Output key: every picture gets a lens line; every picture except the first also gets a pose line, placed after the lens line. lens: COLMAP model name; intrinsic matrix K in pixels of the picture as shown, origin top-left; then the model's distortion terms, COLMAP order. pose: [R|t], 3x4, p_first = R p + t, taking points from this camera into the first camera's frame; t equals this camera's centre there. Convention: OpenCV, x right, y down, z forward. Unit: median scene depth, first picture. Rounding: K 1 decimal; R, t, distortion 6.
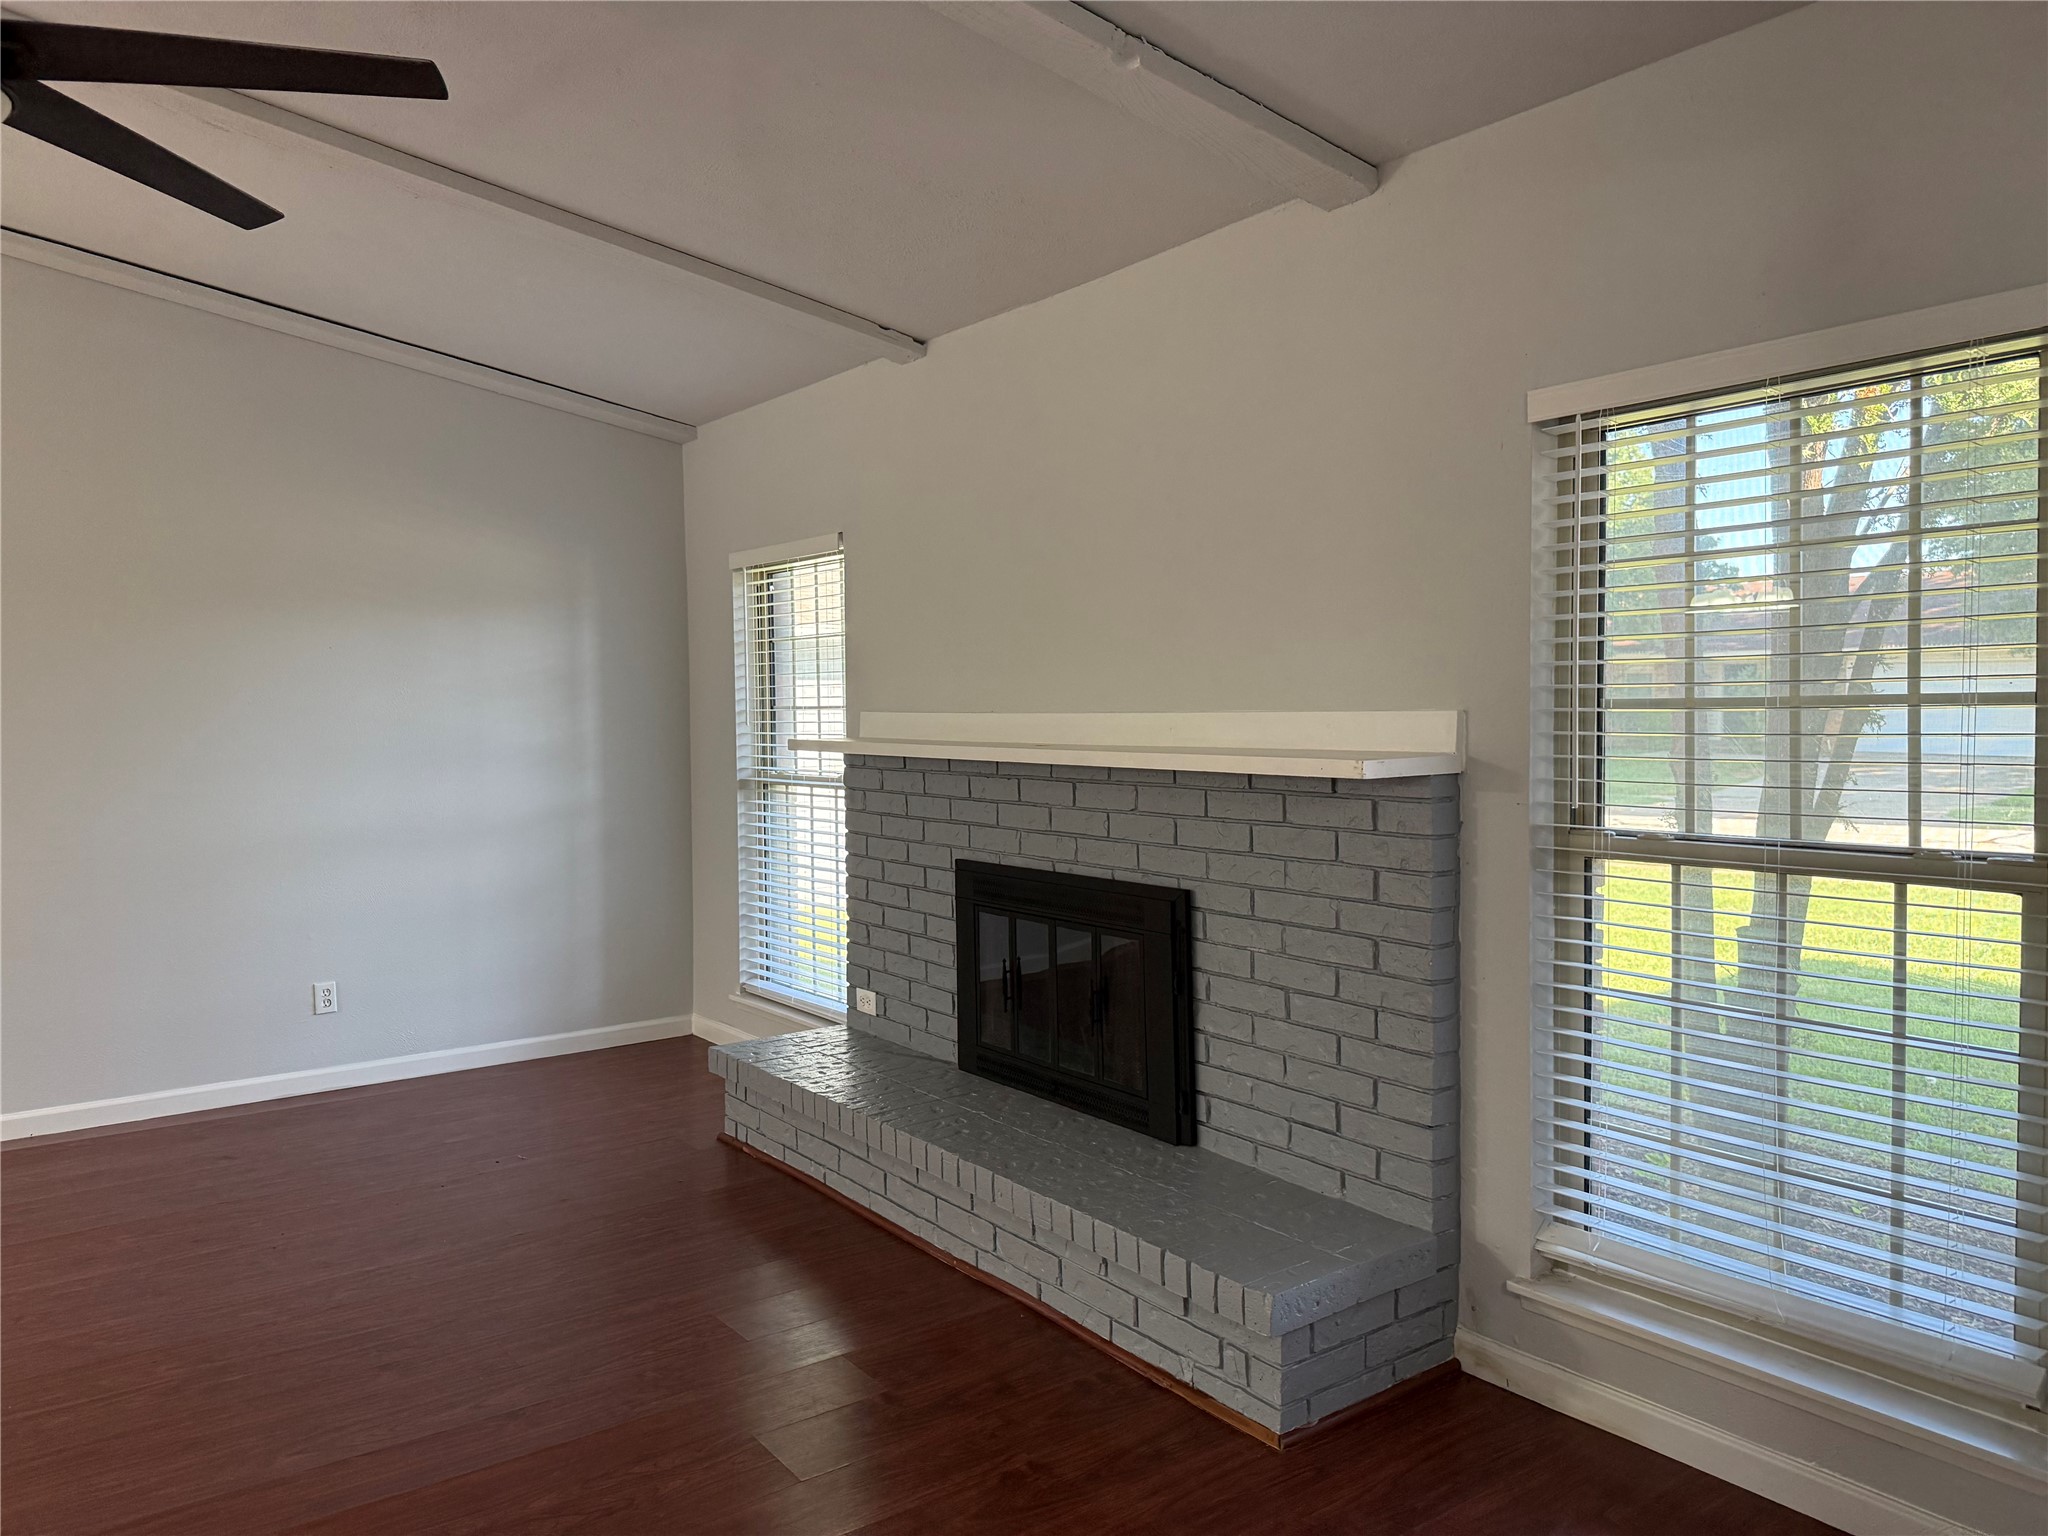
lens RADIAL K [[1439.0, 0, 1015.1], [0, 1439.0, 764.1], [0, 0, 1]] dist [0.087458, -0.097477]
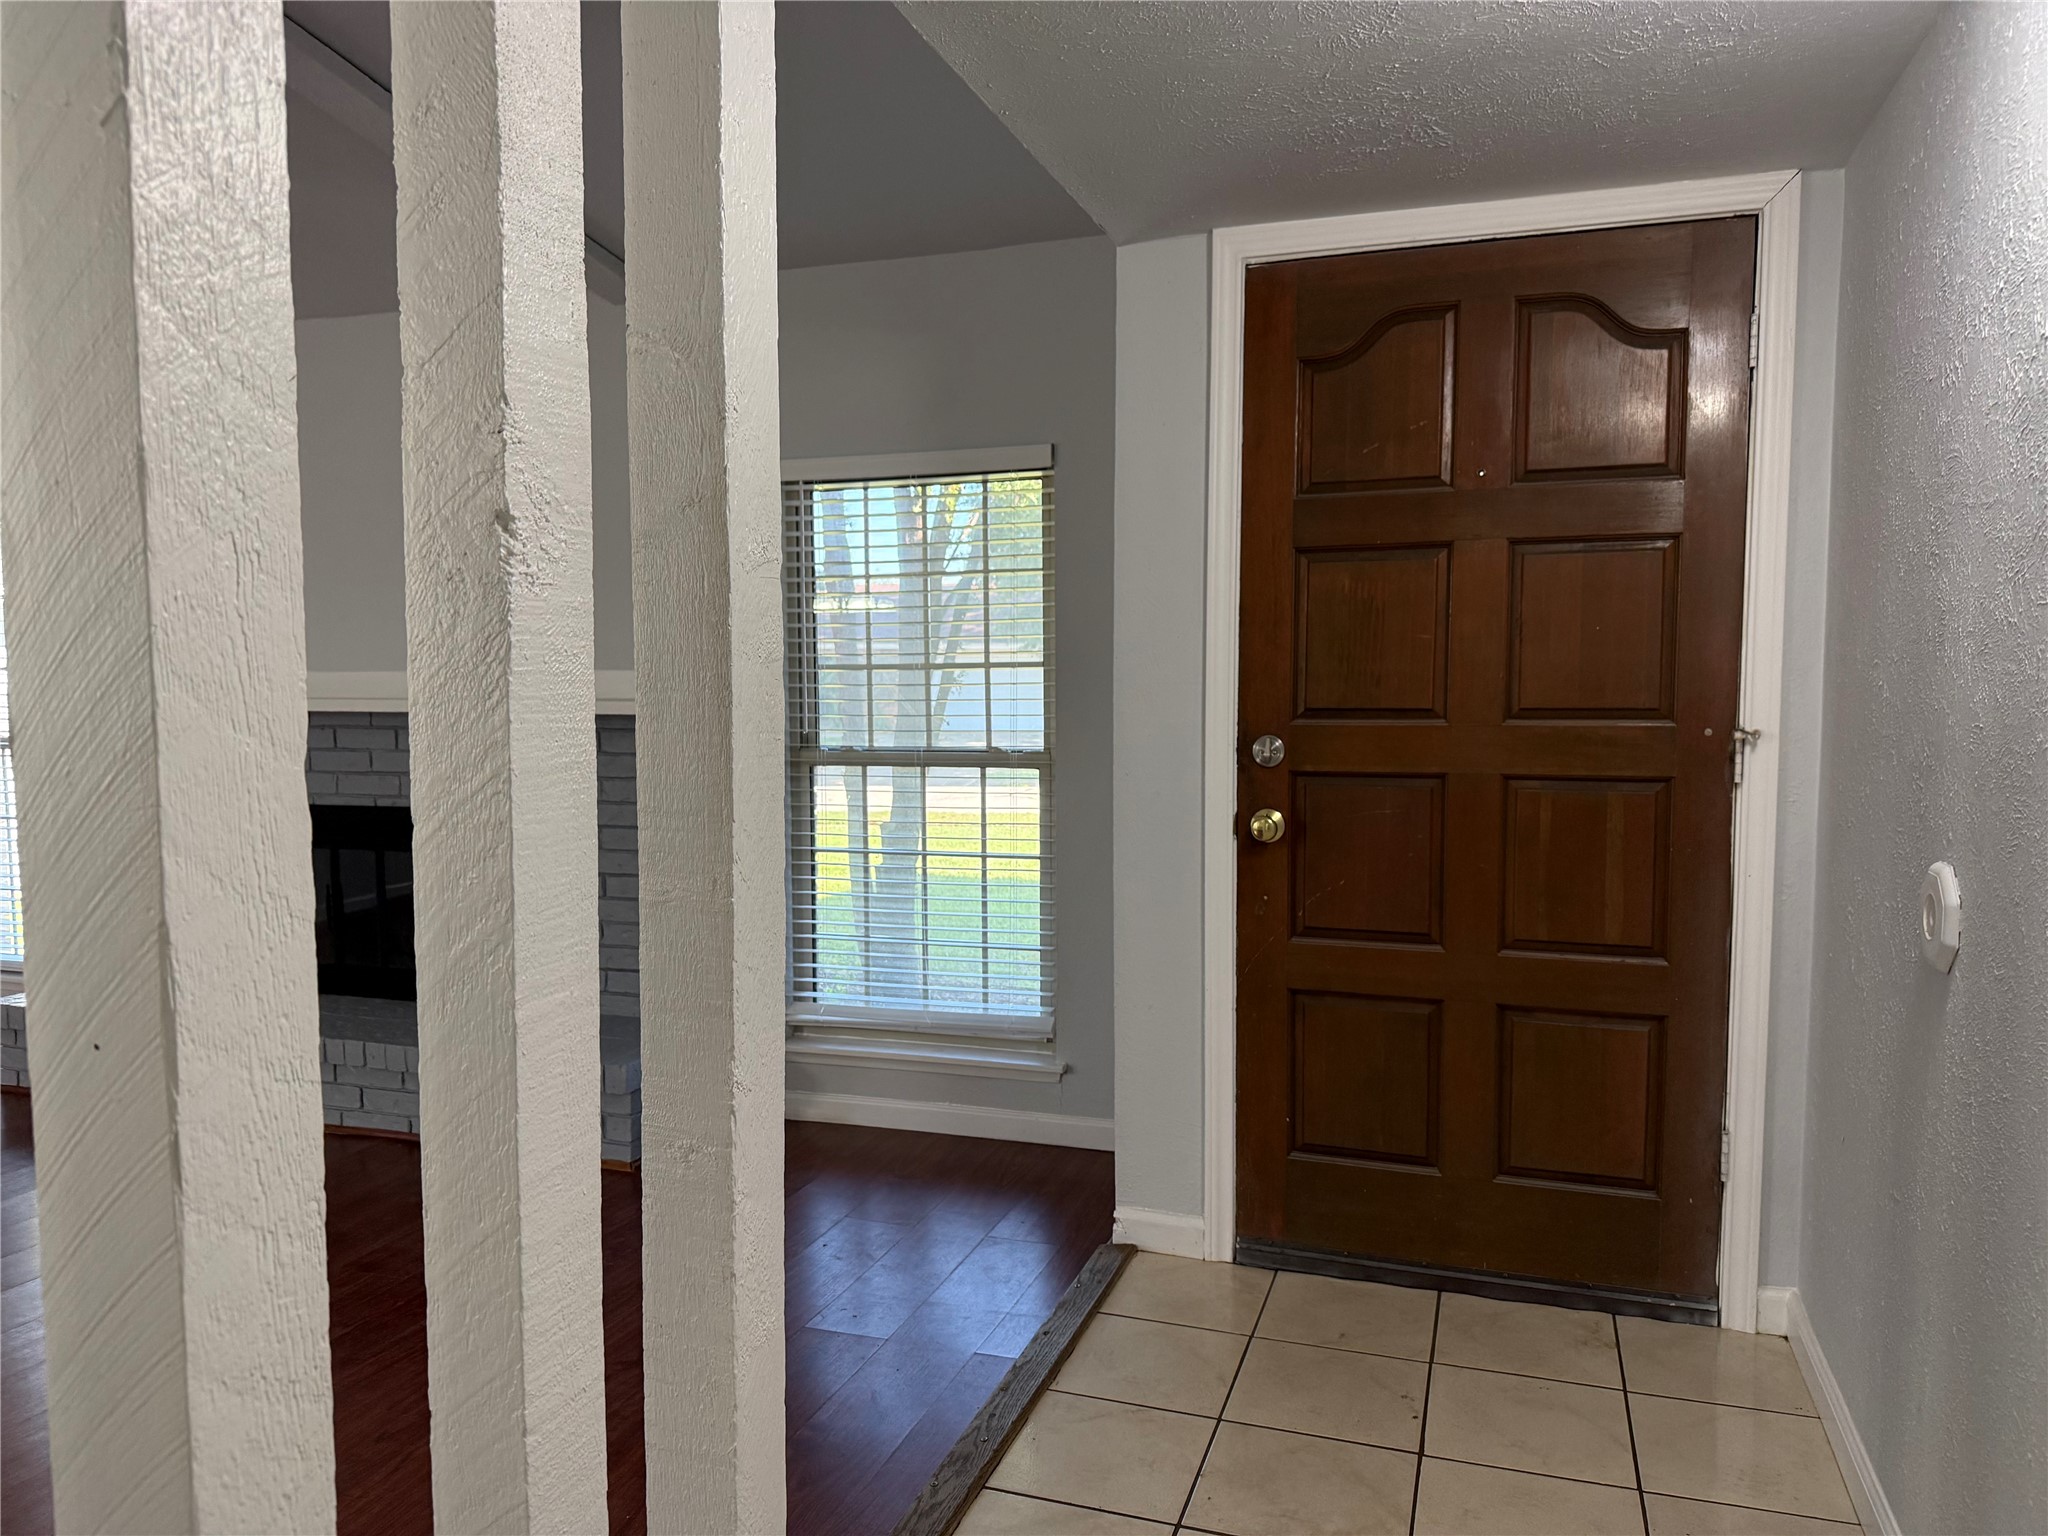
lens RADIAL K [[1439.0, 0, 1002.1], [0, 1439.0, 789.4], [0, 0, 1]] dist [0.087458, -0.097477]
pose [[0.812228, -0.029813, 0.582578, -0.286184], [0.018200, 0.999502, 0.025774, 0.044776], [-0.583056, -0.010332, 0.812366, -0.316002]]
